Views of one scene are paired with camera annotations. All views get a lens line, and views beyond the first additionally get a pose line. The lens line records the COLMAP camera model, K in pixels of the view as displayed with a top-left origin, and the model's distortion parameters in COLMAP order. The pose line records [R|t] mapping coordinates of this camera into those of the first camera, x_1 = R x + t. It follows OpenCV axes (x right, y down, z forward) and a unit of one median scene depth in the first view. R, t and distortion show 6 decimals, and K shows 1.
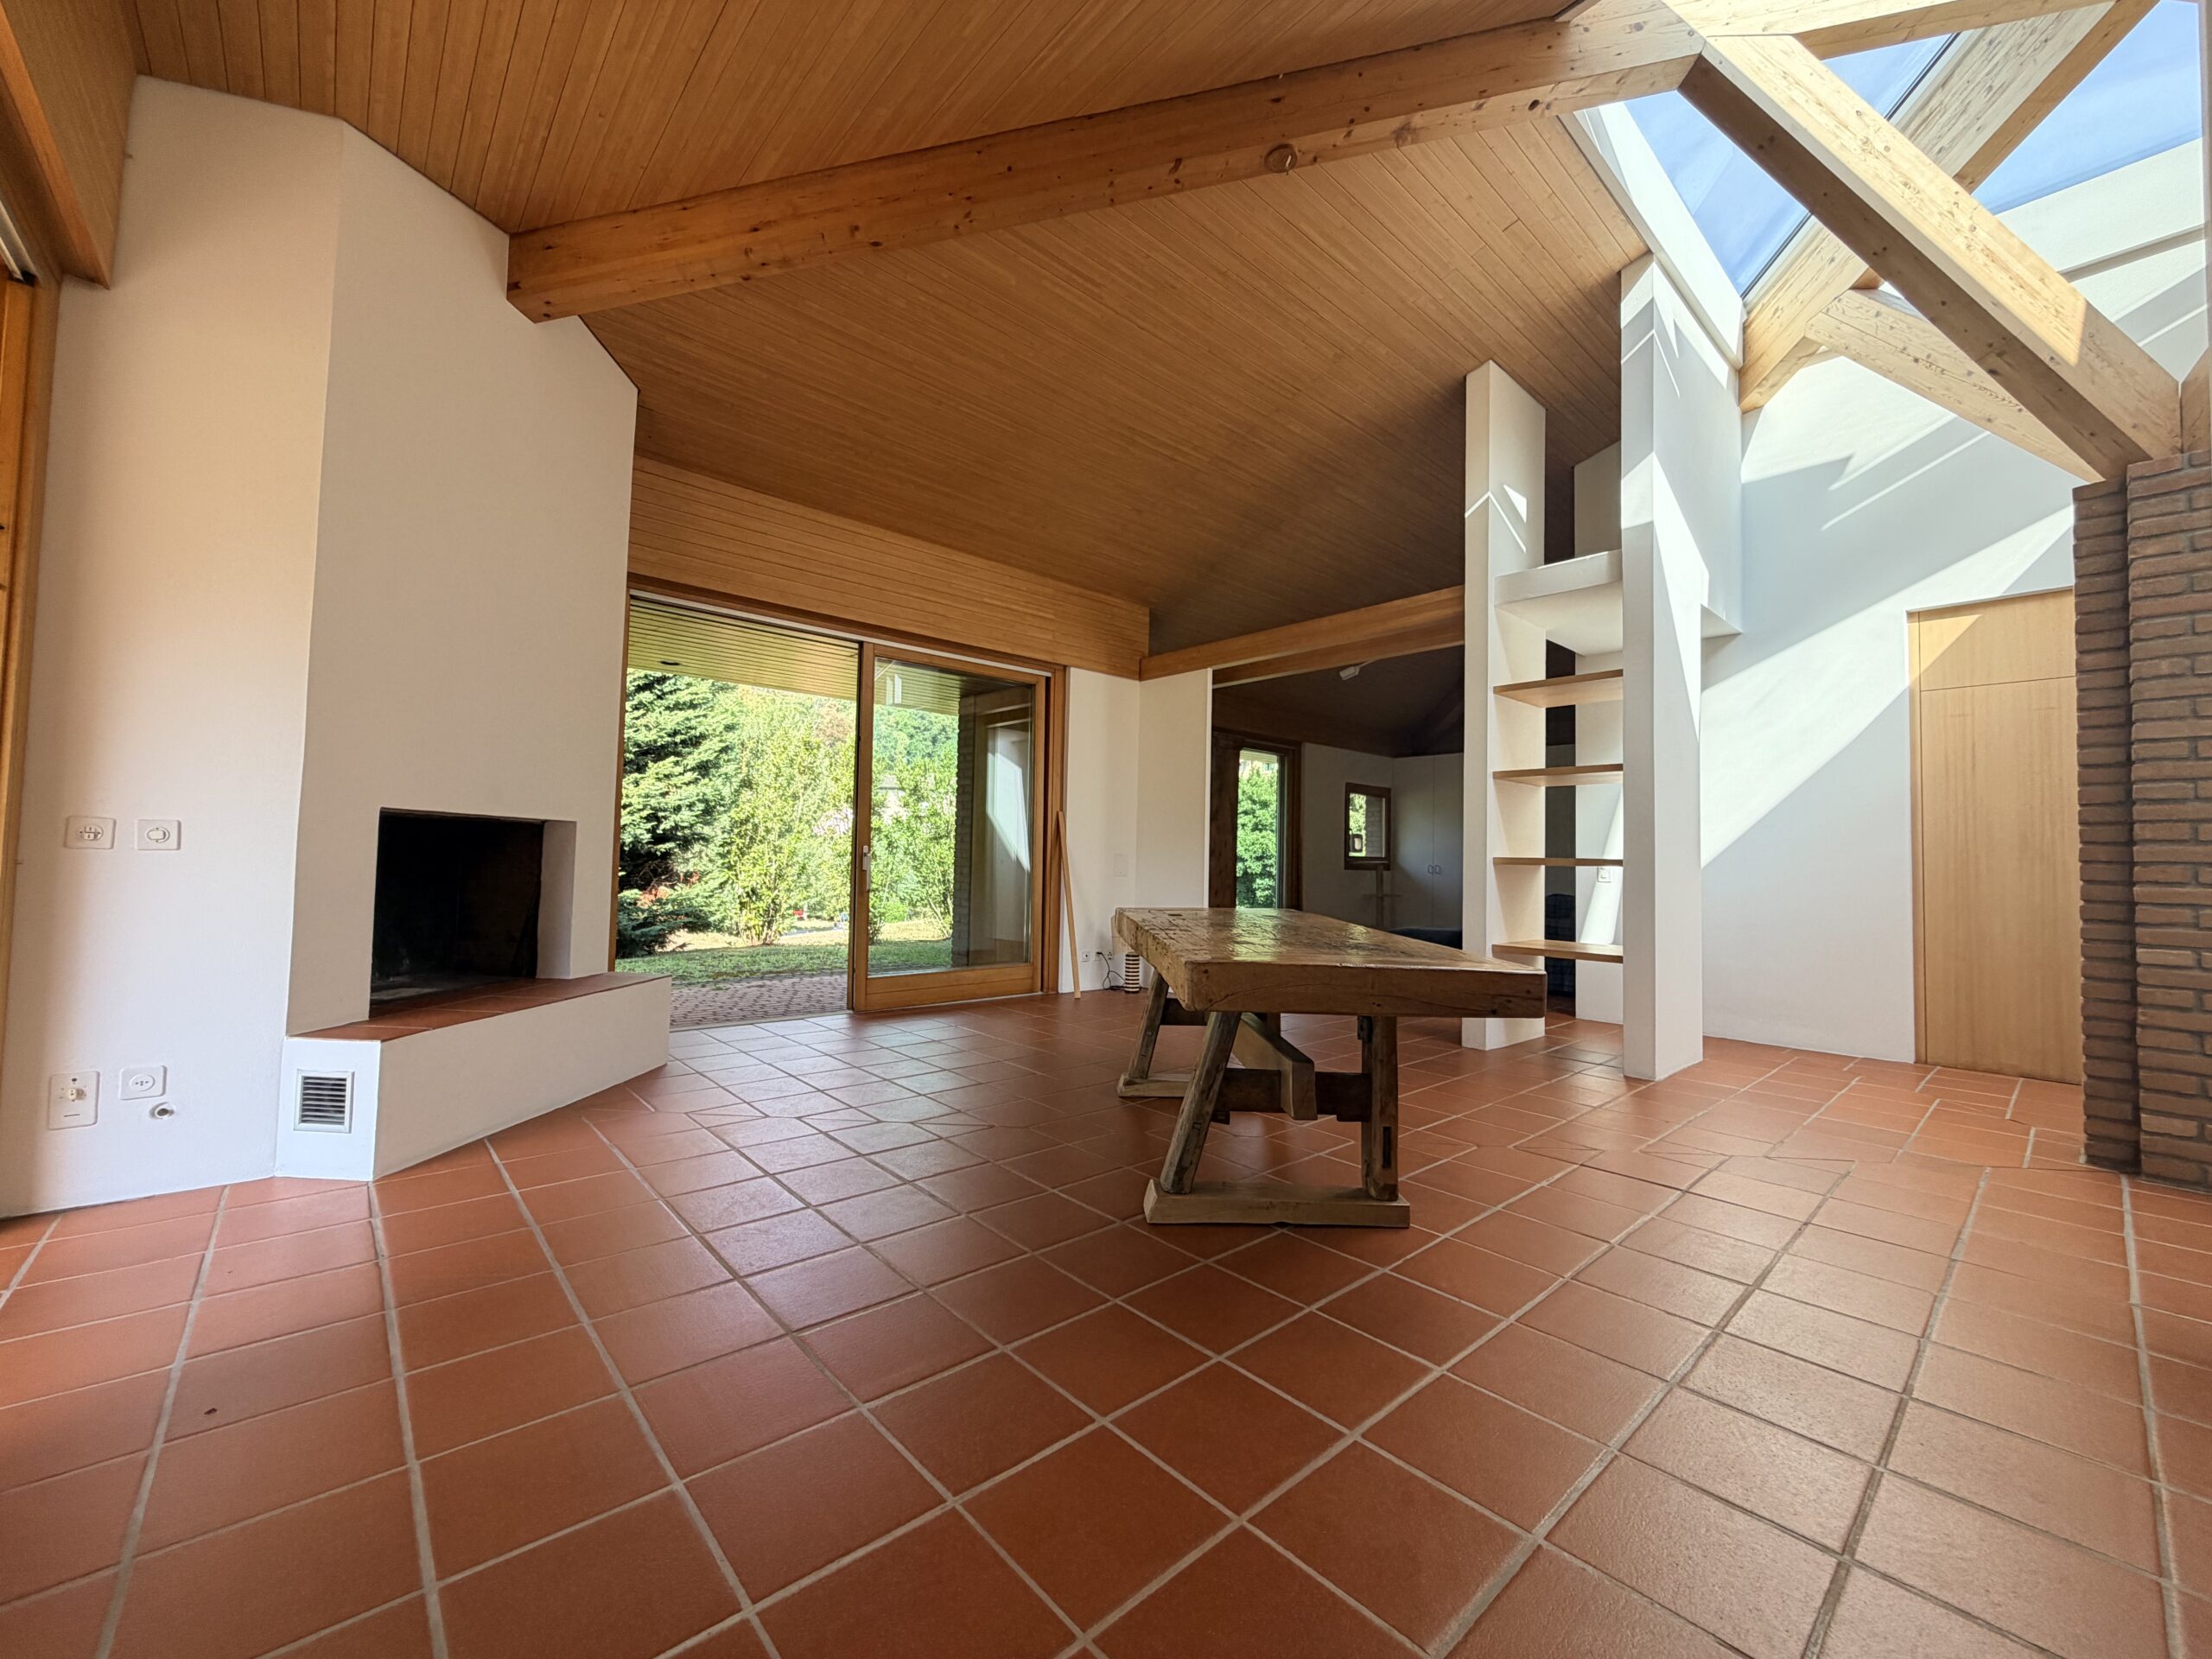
lens RADIAL K [[877.7, 0, 1106.0], [0, 877.7, 829.5], [0, 0, 1]] dist [-0.000743, 0.000123]
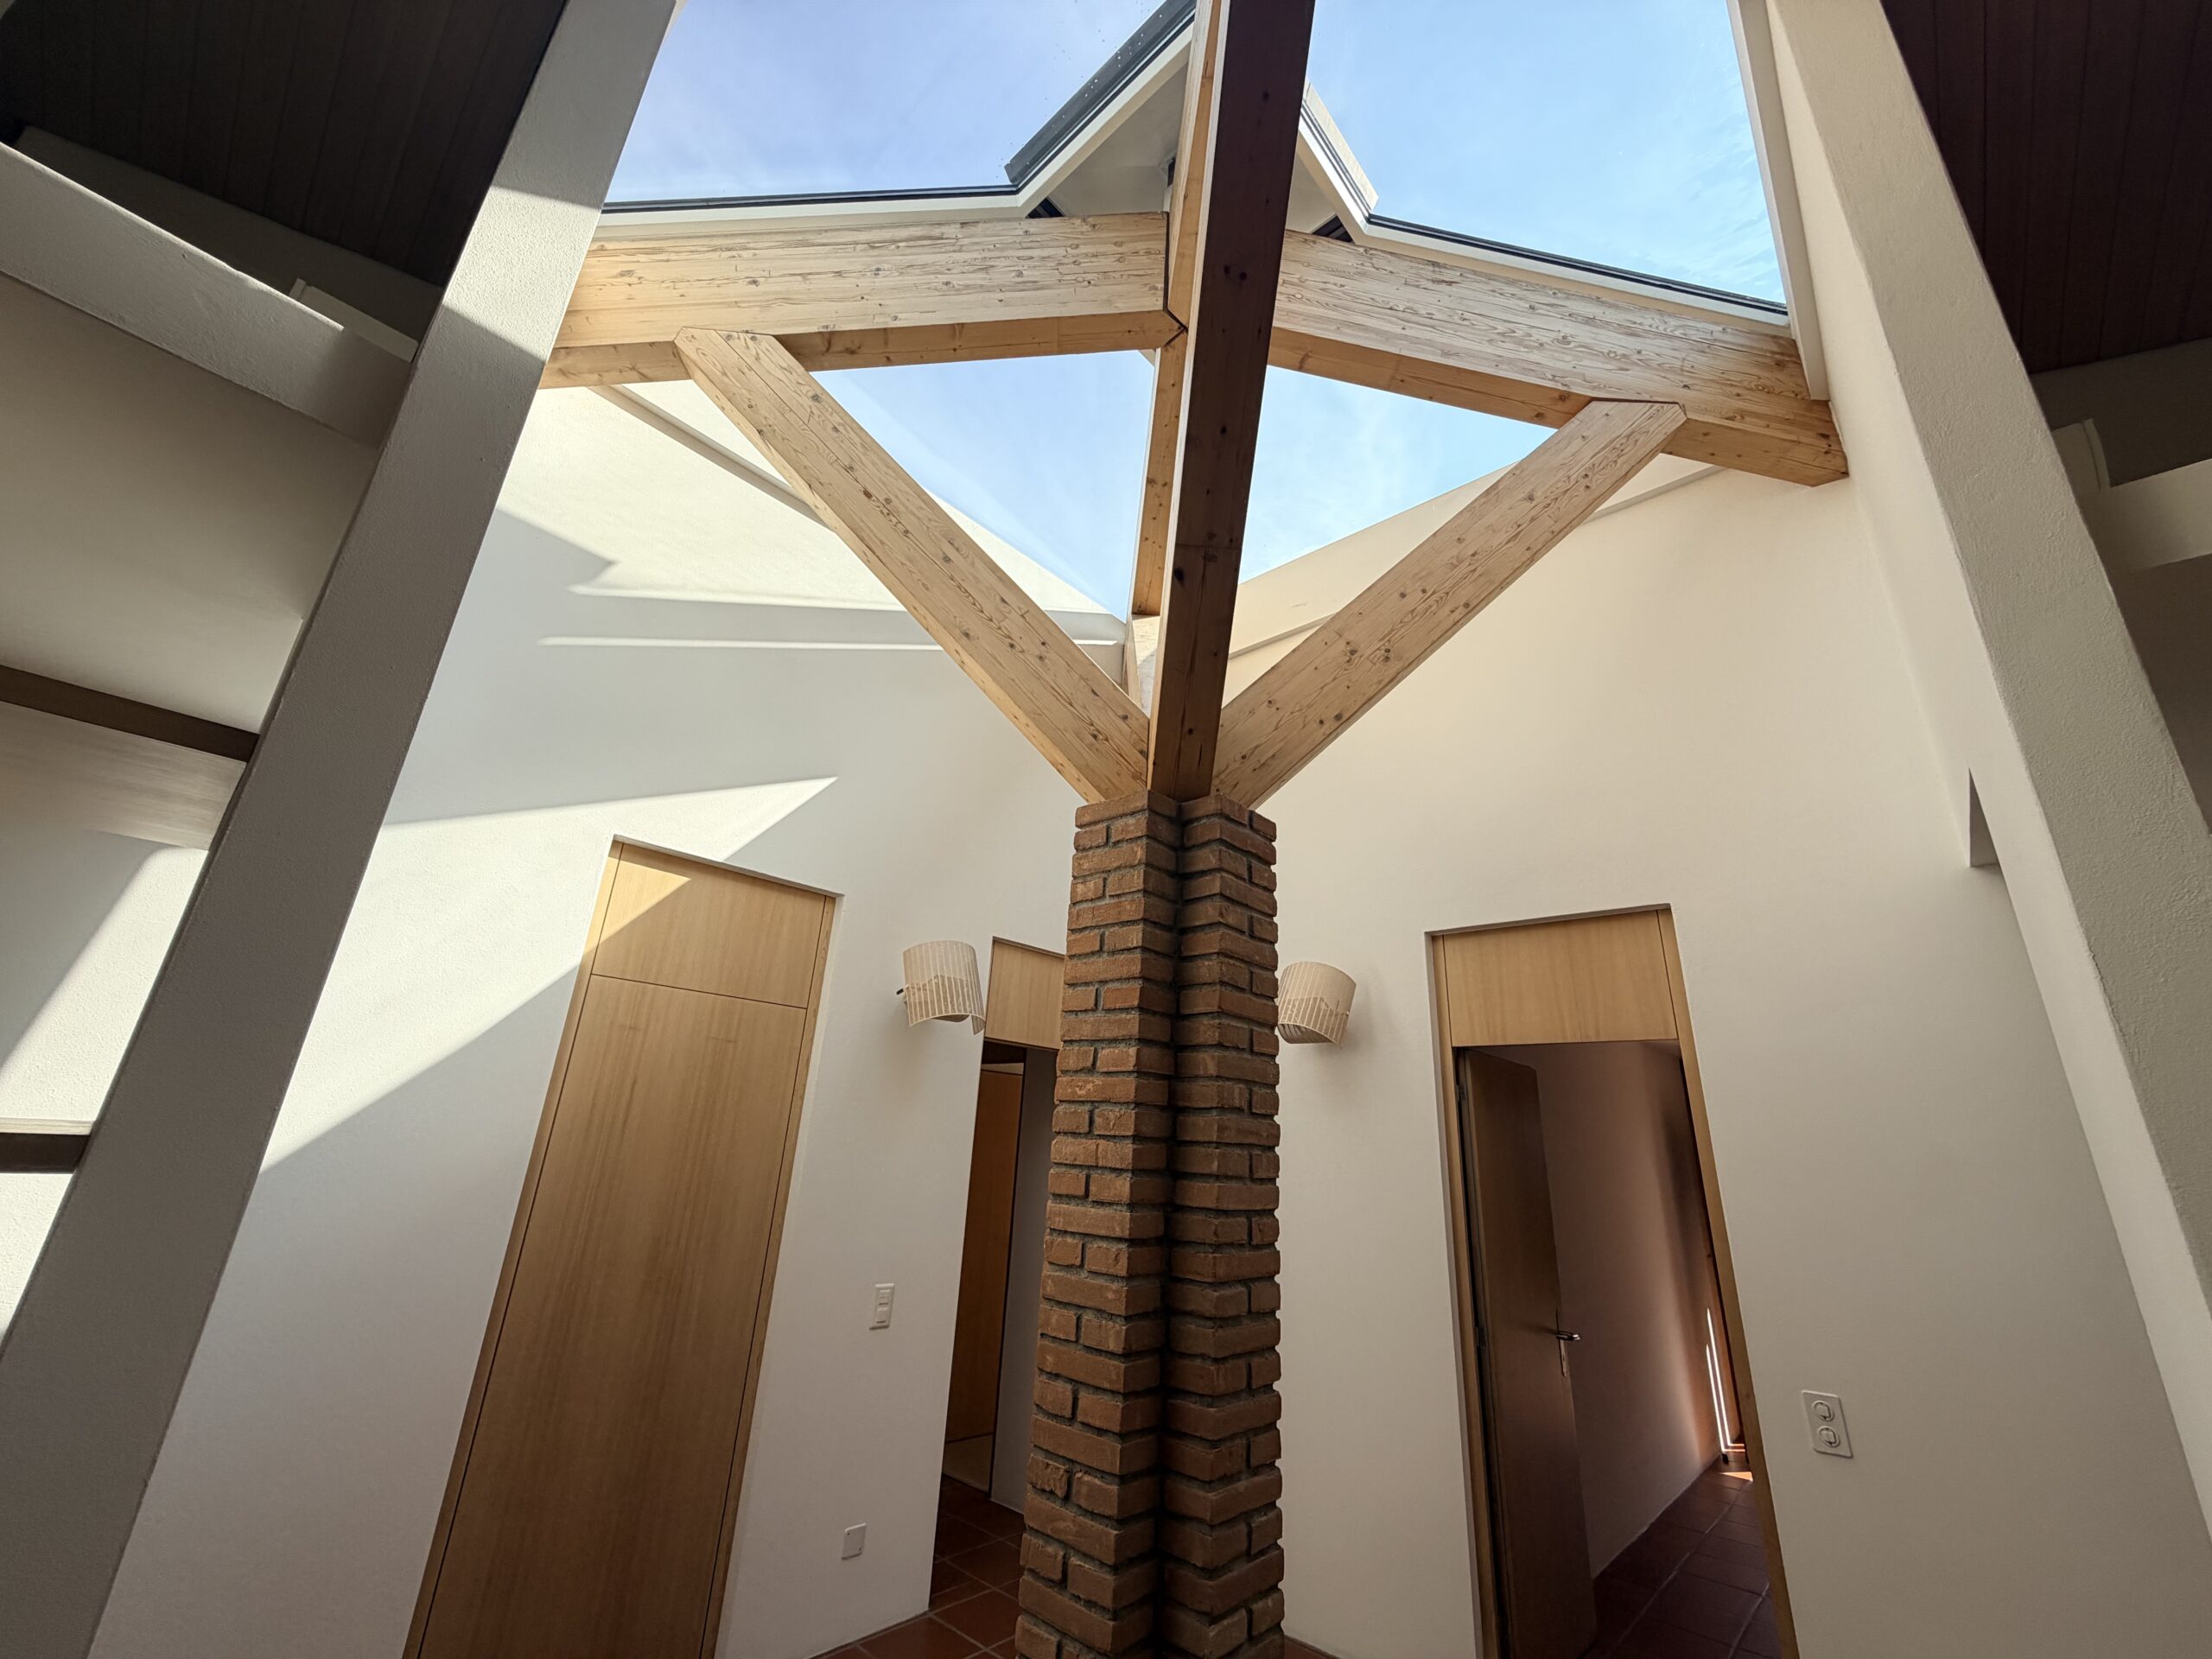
lens RADIAL K [[877.7, 0, 1106.0], [0, 877.7, 829.5], [0, 0, 1]] dist [-0.000743, 0.000123]
pose [[-0.094729, 0.313381, 0.944891, 0.213218], [-0.093858, 0.942120, -0.321872, -0.062369], [-0.991069, -0.119176, -0.059833, 0.479498]]
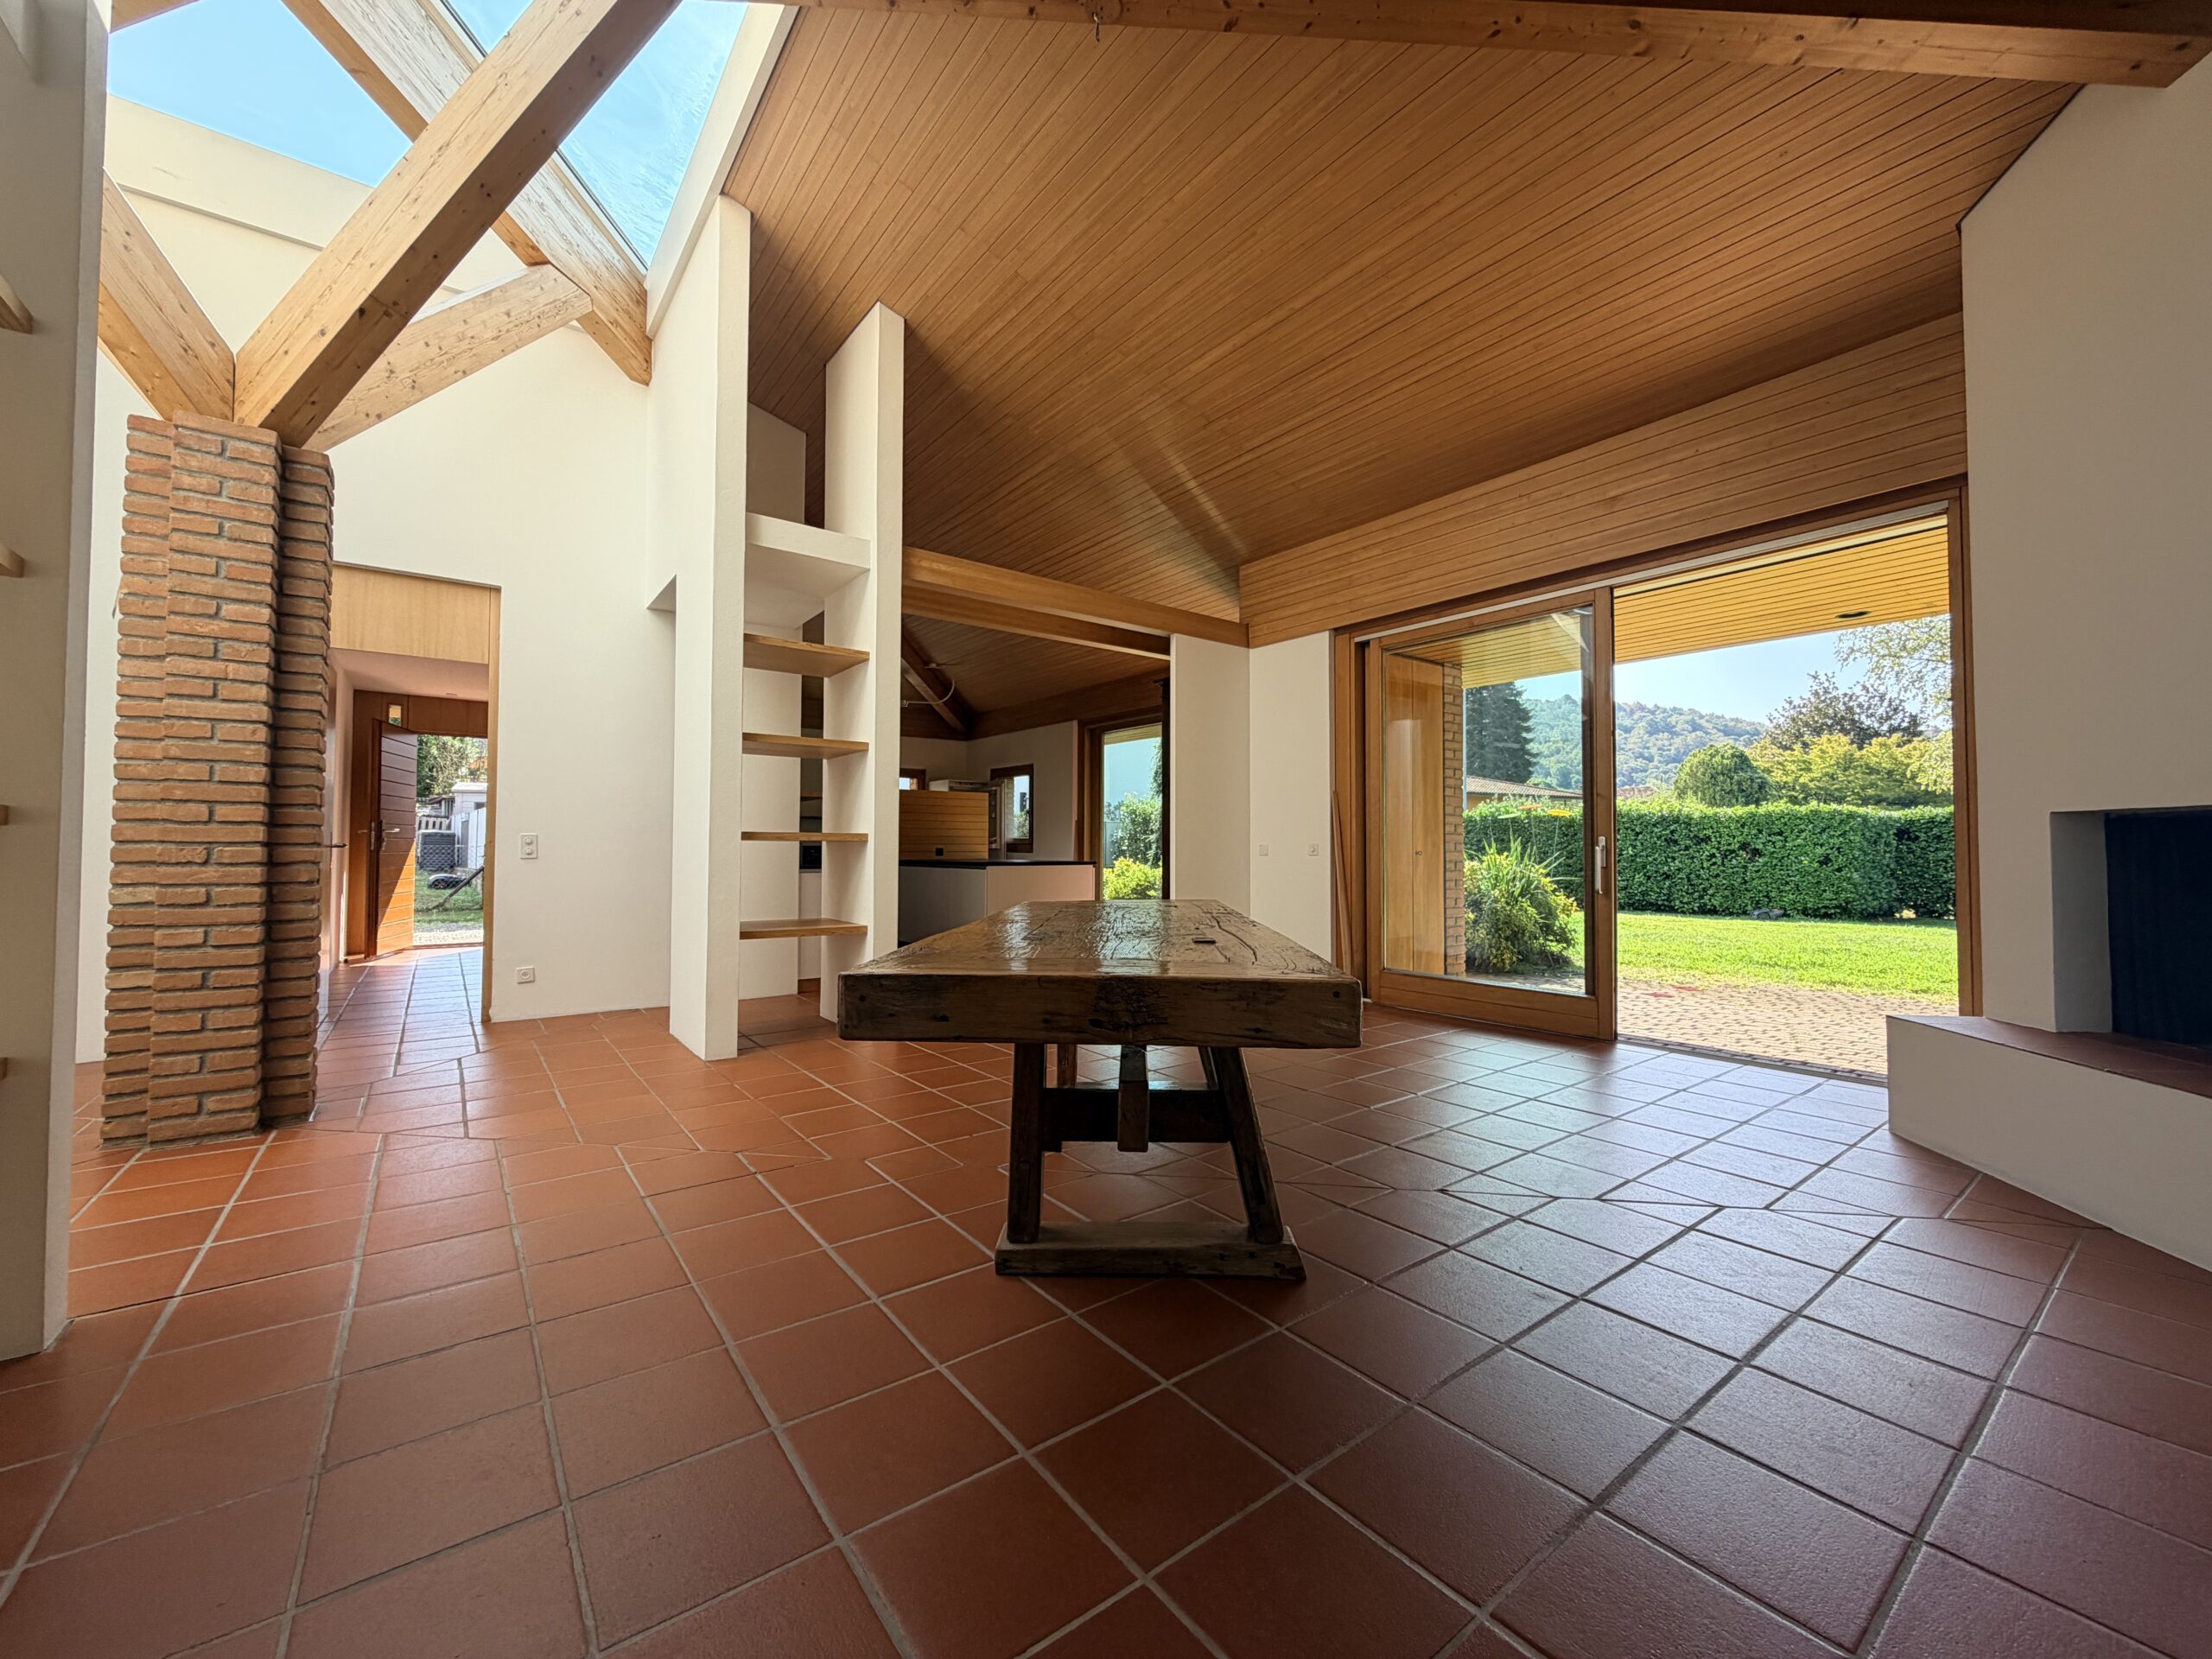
lens RADIAL K [[877.7, 0, 1106.0], [0, 877.7, 829.5], [0, 0, 1]] dist [-0.000743, 0.000123]
pose [[-0.996403, -0.024912, 0.080992, 0.049364], [-0.029857, 0.997725, -0.060437, 0.033901], [-0.079302, -0.062638, -0.994881, 0.834197]]
